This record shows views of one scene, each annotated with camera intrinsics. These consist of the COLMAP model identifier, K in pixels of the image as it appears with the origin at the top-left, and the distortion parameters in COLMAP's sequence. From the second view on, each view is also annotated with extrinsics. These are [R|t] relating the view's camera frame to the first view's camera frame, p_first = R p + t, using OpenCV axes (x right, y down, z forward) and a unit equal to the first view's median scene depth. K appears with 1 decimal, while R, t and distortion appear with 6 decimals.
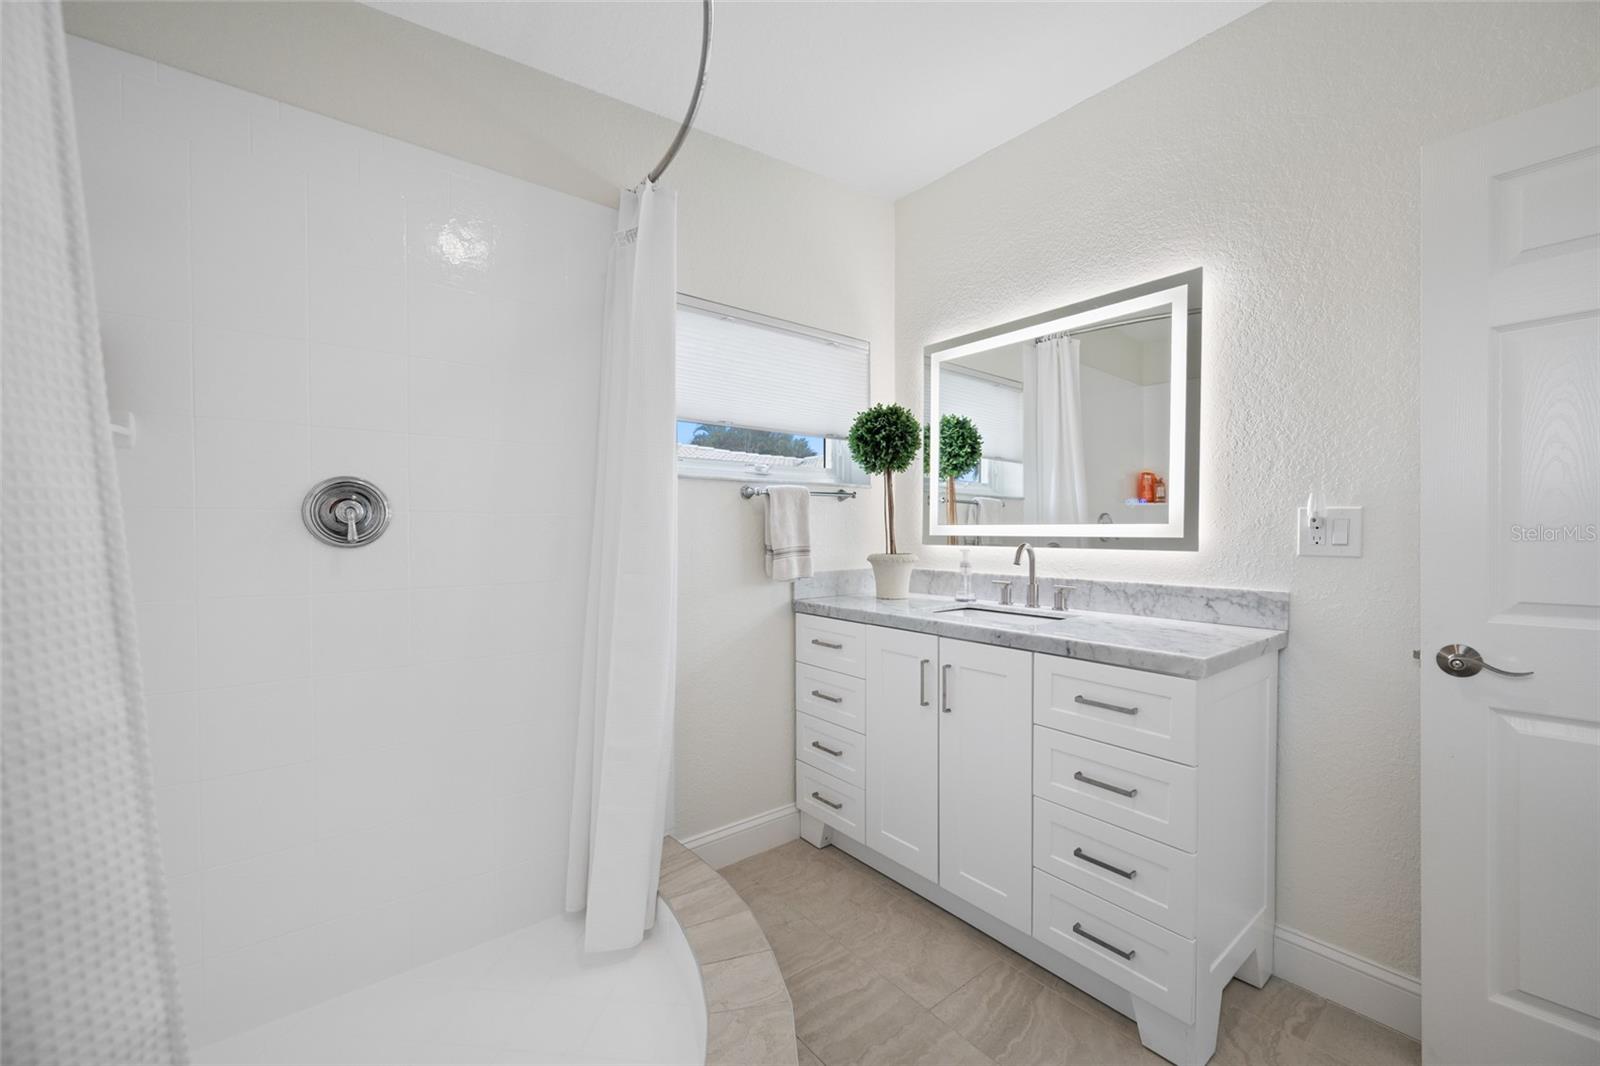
lens RADIAL K [[630.7, 0, 805.1], [0, 630.7, 536.0], [0, 0, 1]] dist [-0.002270, 0.001049]
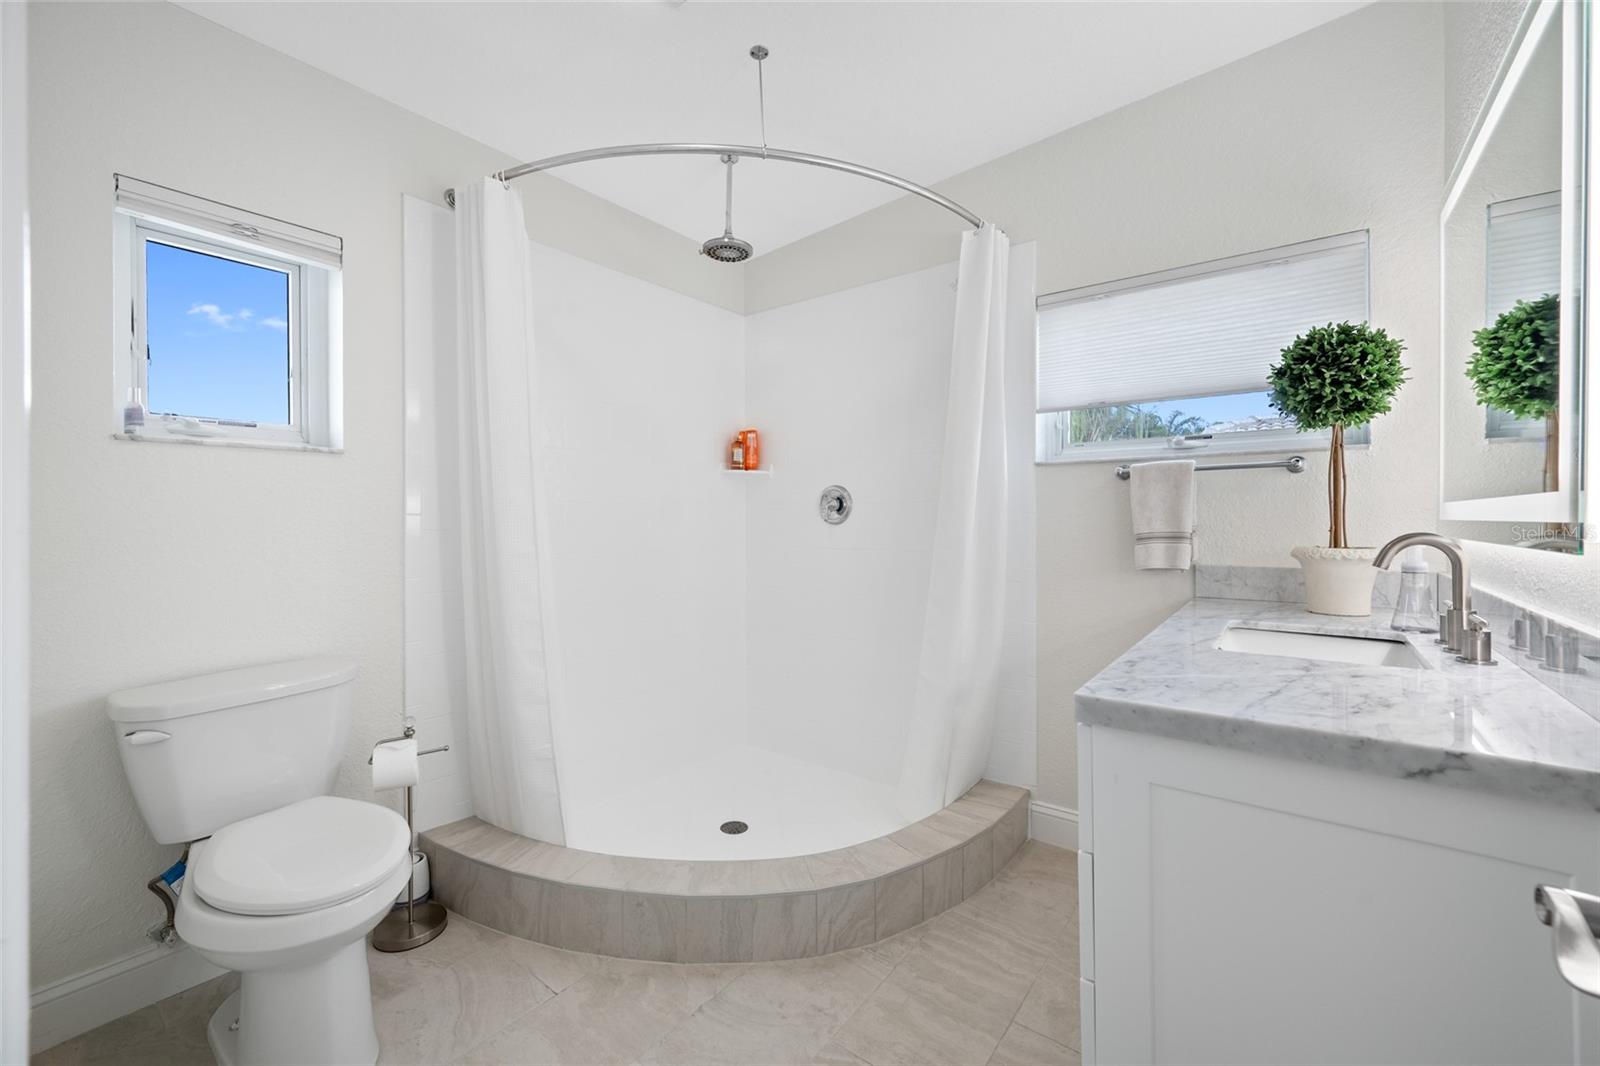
lens RADIAL K [[630.7, 0, 805.1], [0, 630.7, 522.0], [0, 0, 1]] dist [-0.002270, 0.001049]
pose [[0.255709, 0.004775, -0.966742, 0.825163], [-0.010183, 0.999946, 0.002246, 0.007202], [0.966700, 0.009270, 0.255743, 0.365947]]
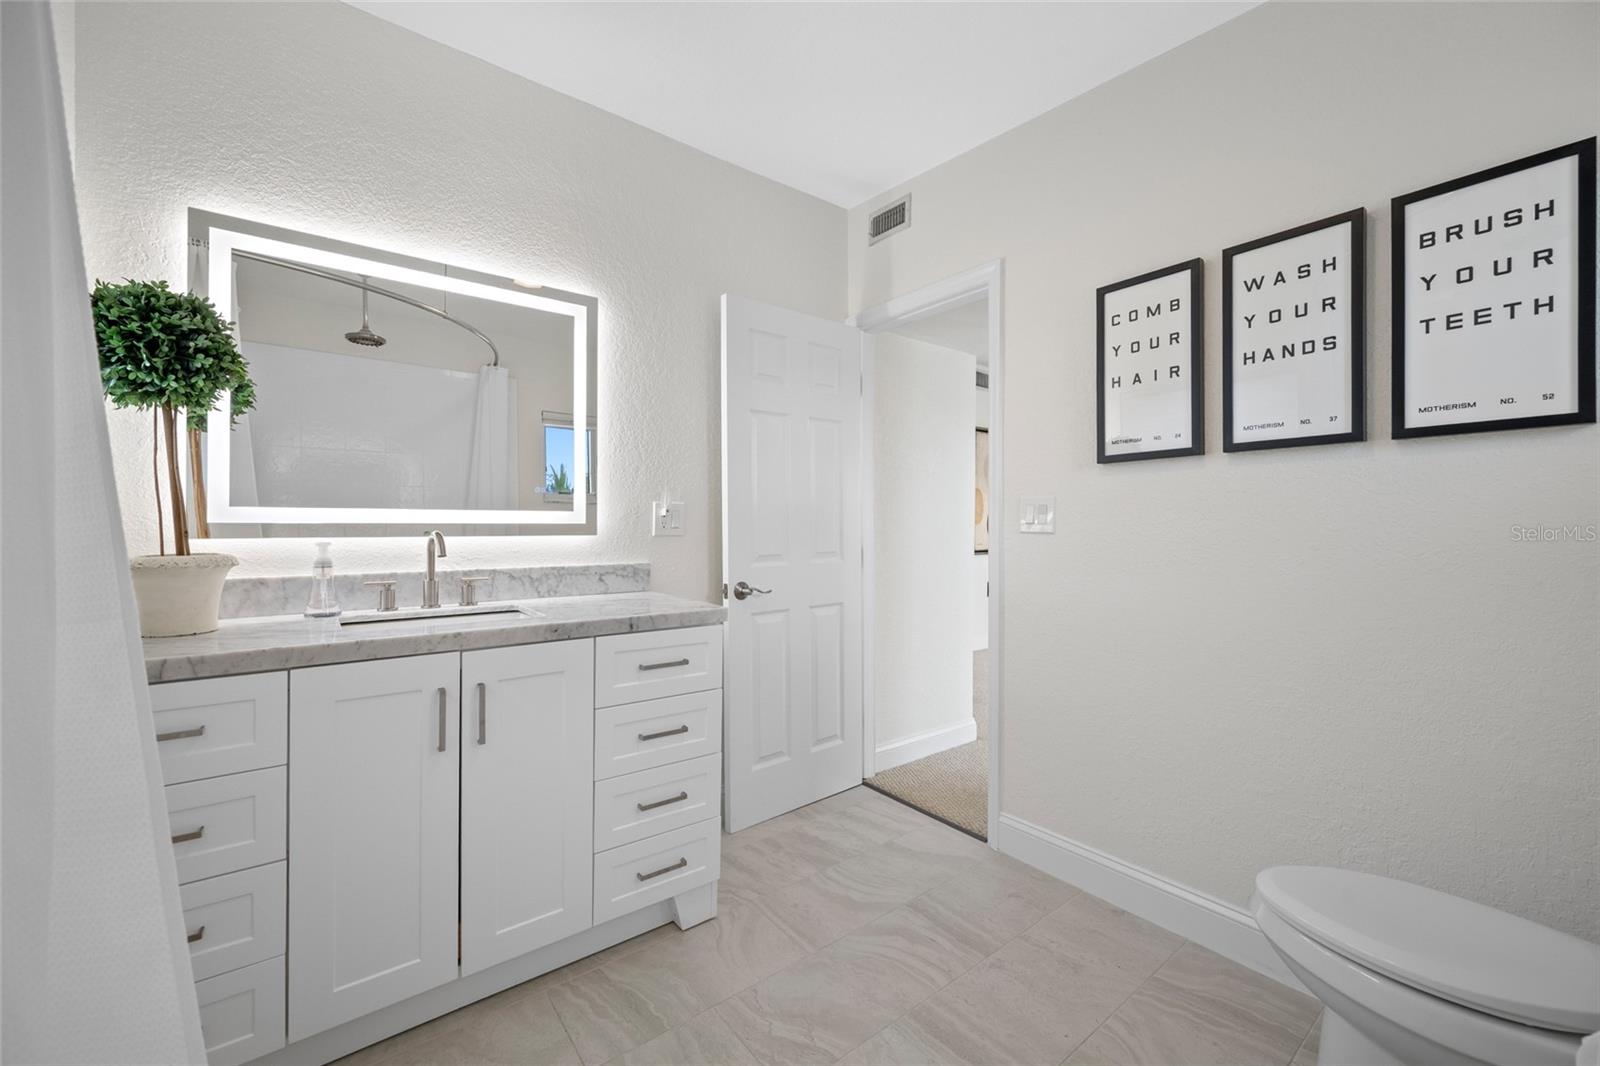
lens RADIAL K [[630.7, 0, 800.5], [0, 630.7, 528.9], [0, 0, 1]] dist [-0.002270, 0.001049]
pose [[0.027840, -0.005033, 0.999600, -0.521366], [0.010827, 0.999930, 0.004734, 0.010315], [-0.999554, 0.010690, 0.027893, 0.544561]]
